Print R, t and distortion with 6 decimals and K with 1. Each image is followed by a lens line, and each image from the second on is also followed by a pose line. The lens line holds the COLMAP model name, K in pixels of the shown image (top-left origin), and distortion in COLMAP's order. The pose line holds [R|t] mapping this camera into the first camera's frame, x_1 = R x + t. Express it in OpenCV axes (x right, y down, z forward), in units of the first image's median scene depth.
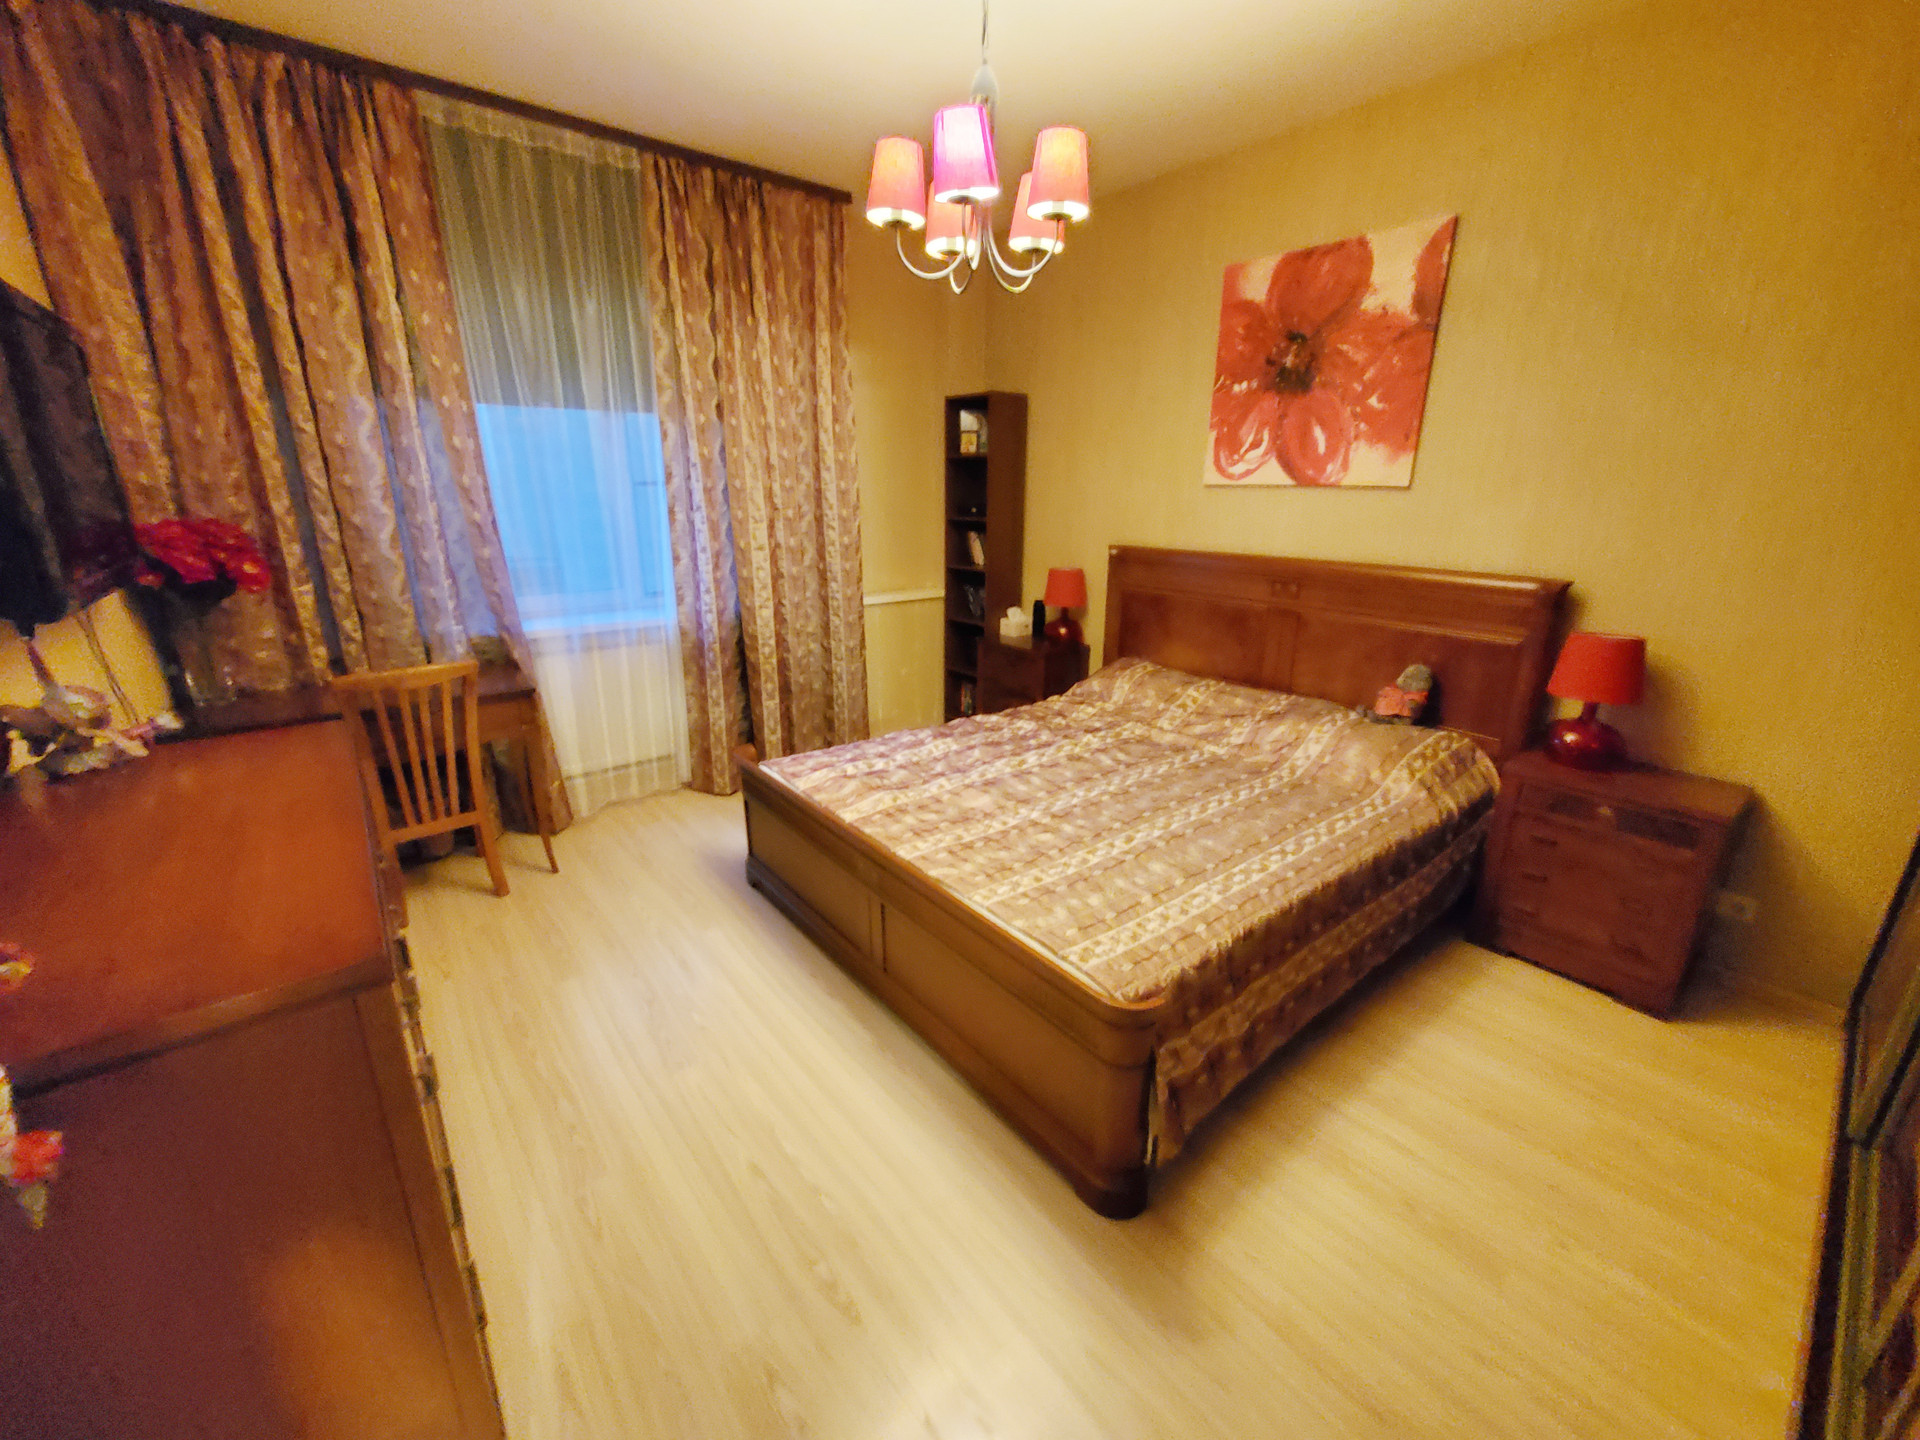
lens RADIAL K [[764.5, 0, 966.2], [0, 764.5, 717.8], [0, 0, 1]] dist [0.001614, -0.001767]
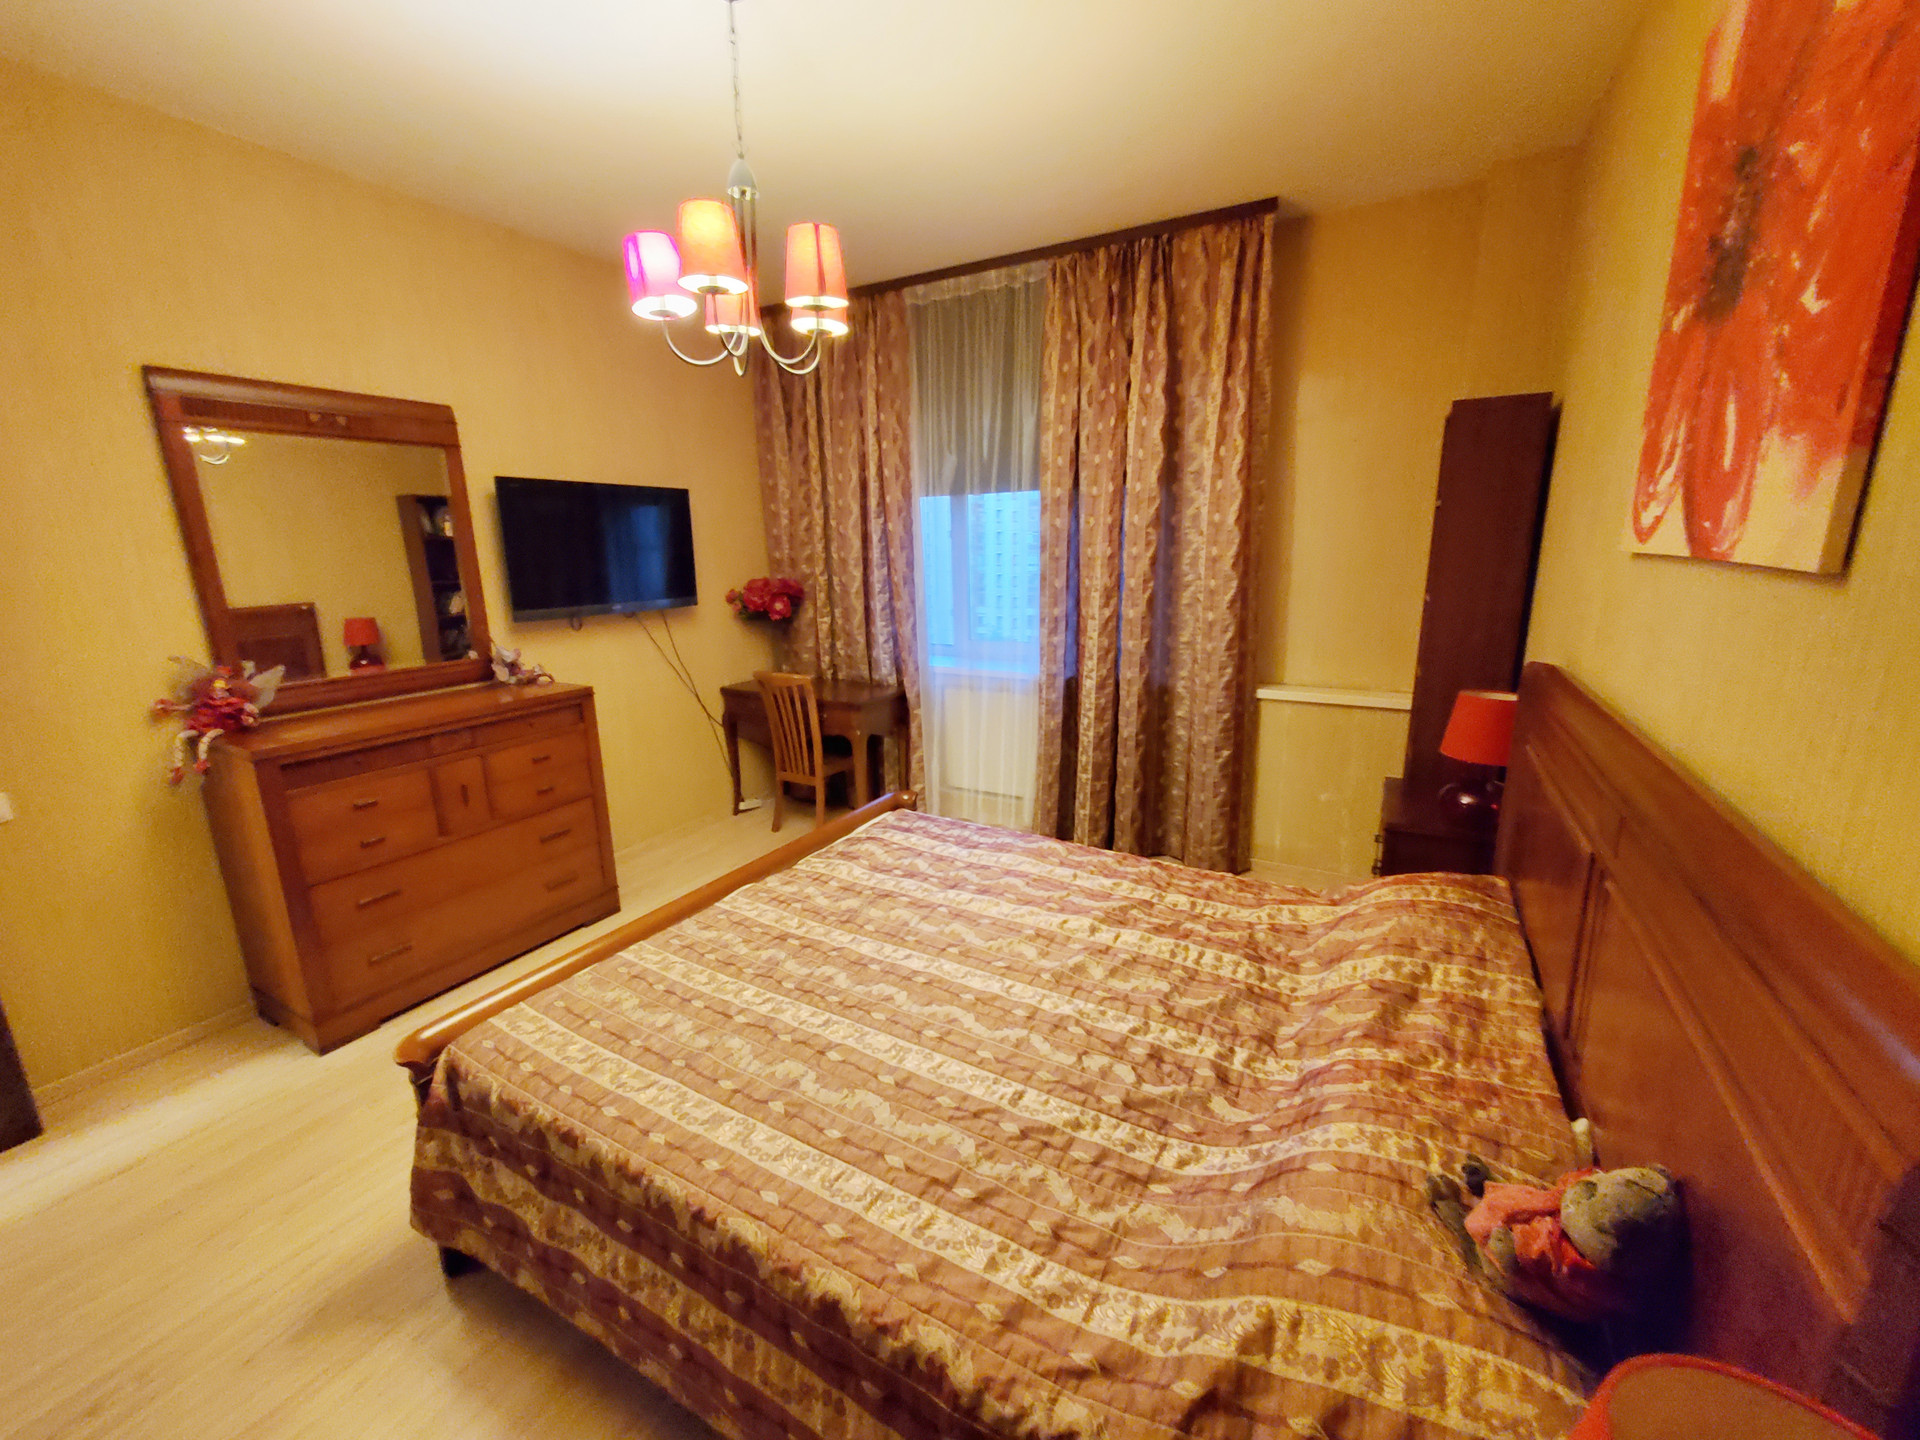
lens RADIAL K [[764.5, 0, 952.8], [0, 764.5, 714.7], [0, 0, 1]] dist [0.001614, -0.001767]
pose [[0.363271, 0.192573, -0.911564, 0.688282], [-0.250723, 0.962519, 0.103421, -0.191523], [0.897314, 0.190980, 0.397938, 0.578668]]
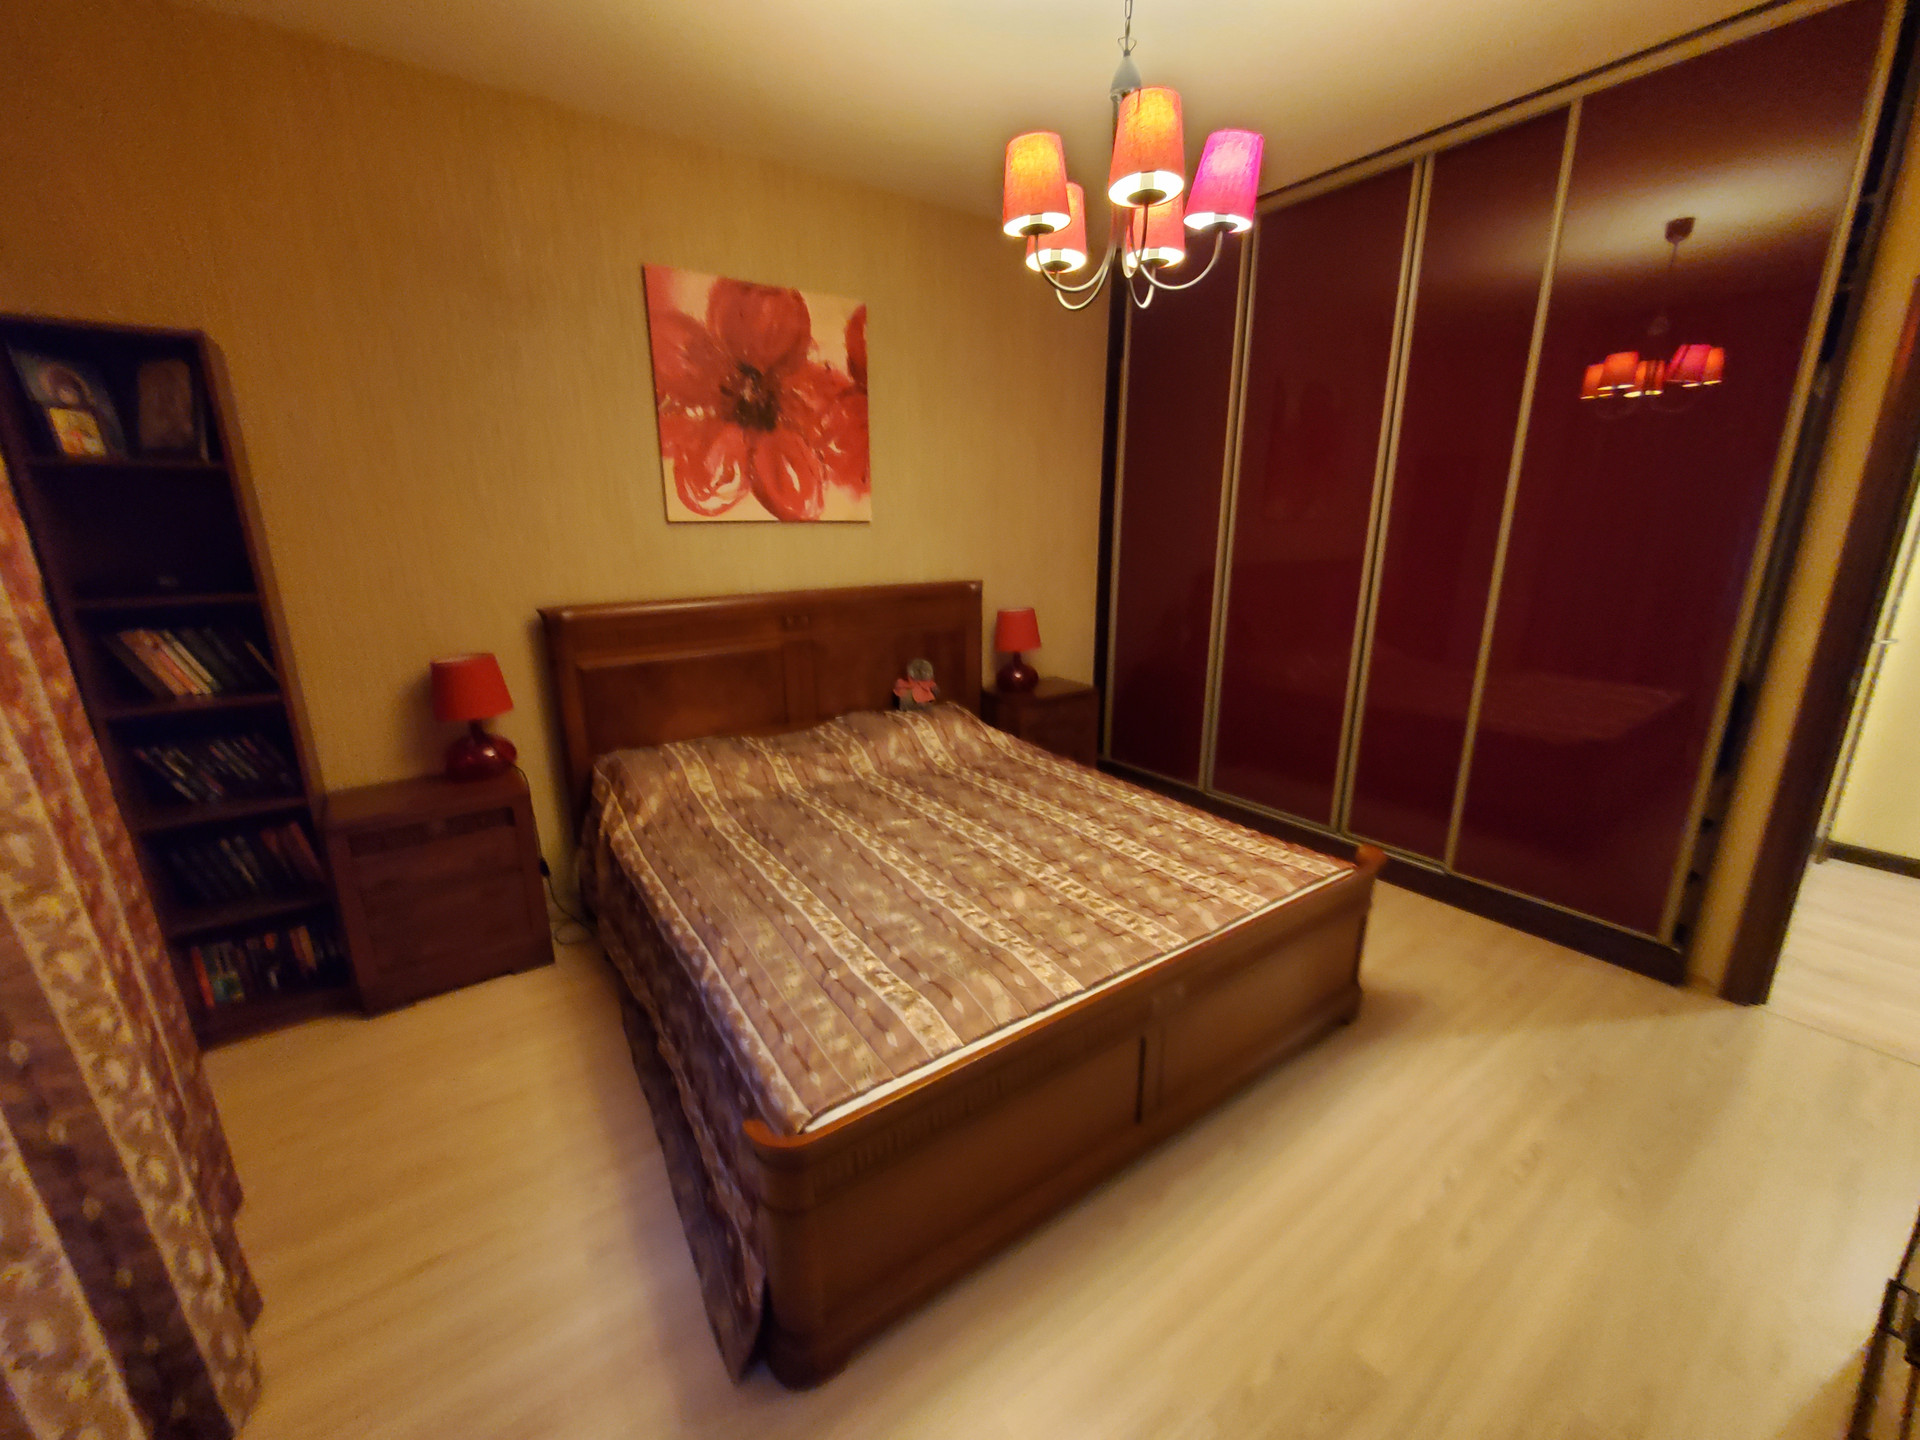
lens RADIAL K [[764.5, 0, 960.5], [0, 764.5, 719.2], [0, 0, 1]] dist [0.001614, -0.001767]
pose [[0.077271, -0.256606, 0.963422, -0.615102], [0.299666, 0.927608, 0.223032, -0.227741], [-0.950910, 0.271471, 0.148573, 0.735968]]
